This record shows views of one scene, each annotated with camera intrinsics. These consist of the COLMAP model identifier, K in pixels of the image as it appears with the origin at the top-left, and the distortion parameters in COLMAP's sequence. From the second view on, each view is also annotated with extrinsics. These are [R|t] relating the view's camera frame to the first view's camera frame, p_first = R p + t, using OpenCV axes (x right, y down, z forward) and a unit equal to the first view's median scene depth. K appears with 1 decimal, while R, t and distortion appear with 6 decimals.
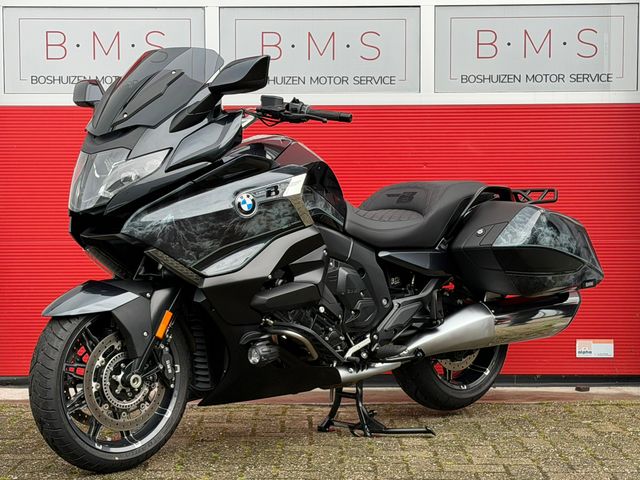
lens RADIAL K [[1424.9, 0, 320.4], [0, 1424.9, 253.0], [0, 0, 1]] dist [0.117309, 0.435694]
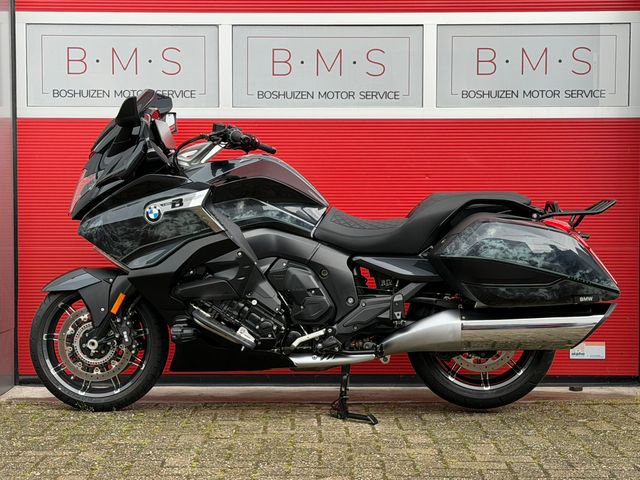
lens RADIAL K [[1331.1, 0, 320.0], [0, 1331.1, 240.0], [0, 0, 1]] dist [0.151174, -0.067176]
pose [[0.693707, 0.041259, -0.719074, 0.886976], [-0.031591, 0.999140, 0.026852, -0.046523], [0.719564, 0.004089, 0.694414, 0.282822]]
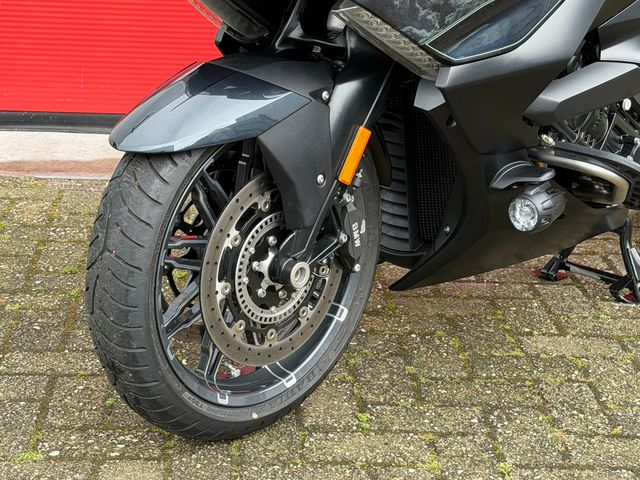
lens RADIAL K [[1424.7, 0, 323.2], [0, 1424.7, 243.8], [0, 0, 1]] dist [0.124525, 0.189162]
pose [[0.997349, 0.020687, 0.069760, -0.152200], [-0.039268, 0.960163, 0.276667, -0.054171], [-0.061258, -0.278673, 0.958431, 0.525236]]
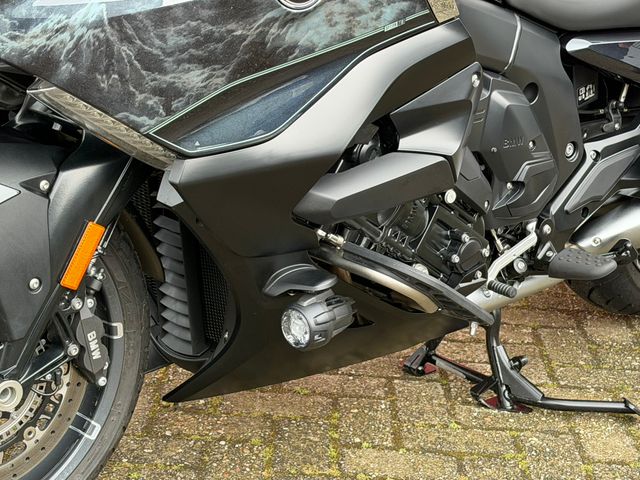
lens RADIAL K [[1424.7, 0, 323.2], [0, 1424.7, 243.8], [0, 0, 1]] dist [0.124525, 0.189162]
pose [[0.998026, 0.062237, 0.008462, -0.043877], [-0.062125, 0.958292, 0.278957, -0.071793], [0.009252, -0.278932, 0.960266, 0.602551]]
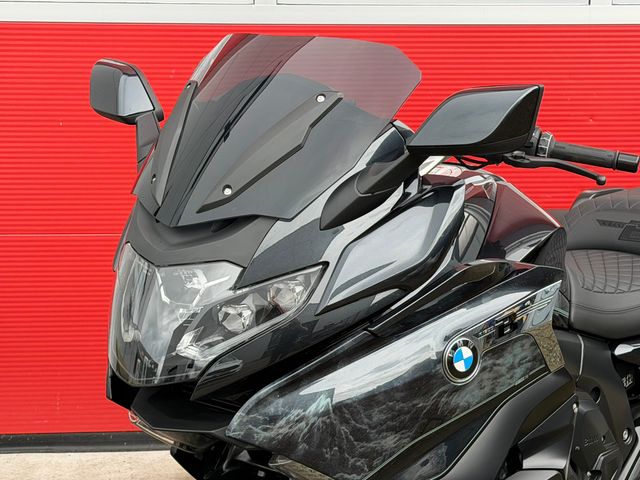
lens RADIAL K [[1424.7, 0, 323.2], [0, 1424.7, 243.8], [0, 0, 1]] dist [0.124525, 0.189162]
pose [[0.997319, -0.003808, 0.073083, -0.137084], [-0.008117, 0.986726, 0.162193, -0.155384], [-0.072730, -0.162351, 0.984049, 0.499486]]
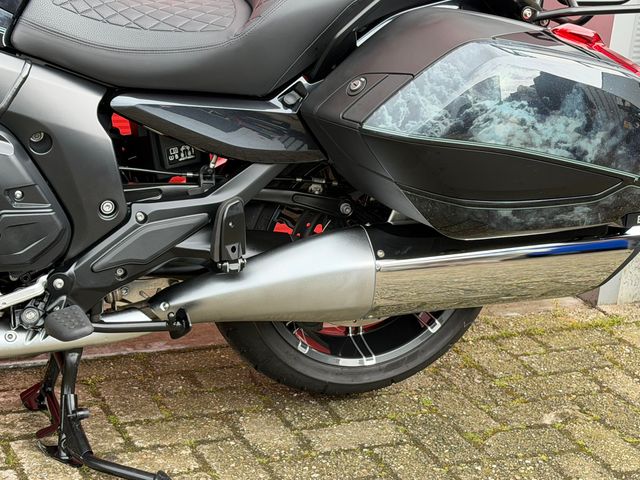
lens RADIAL K [[1331.1, 0, 320.0], [0, 1331.1, 240.0], [0, 0, 1]] dist [0.151174, -0.067176]
pose [[0.919812, 0.217735, -0.326402, 0.285147], [-0.117254, 0.946418, 0.300907, -0.106400], [0.374431, -0.238506, 0.896056, 0.717732]]
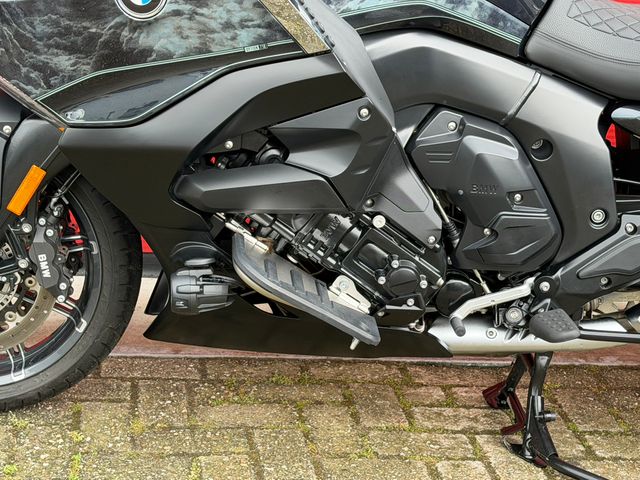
lens RADIAL K [[1331.1, 0, 320.0], [0, 1331.1, 240.0], [0, 0, 1]] dist [0.151174, -0.067176]
pose [[0.778819, 0.277872, -0.562342, 0.253936], [-0.108716, 0.942752, 0.315277, -0.099364], [0.617755, -0.184408, 0.764442, 0.681975]]
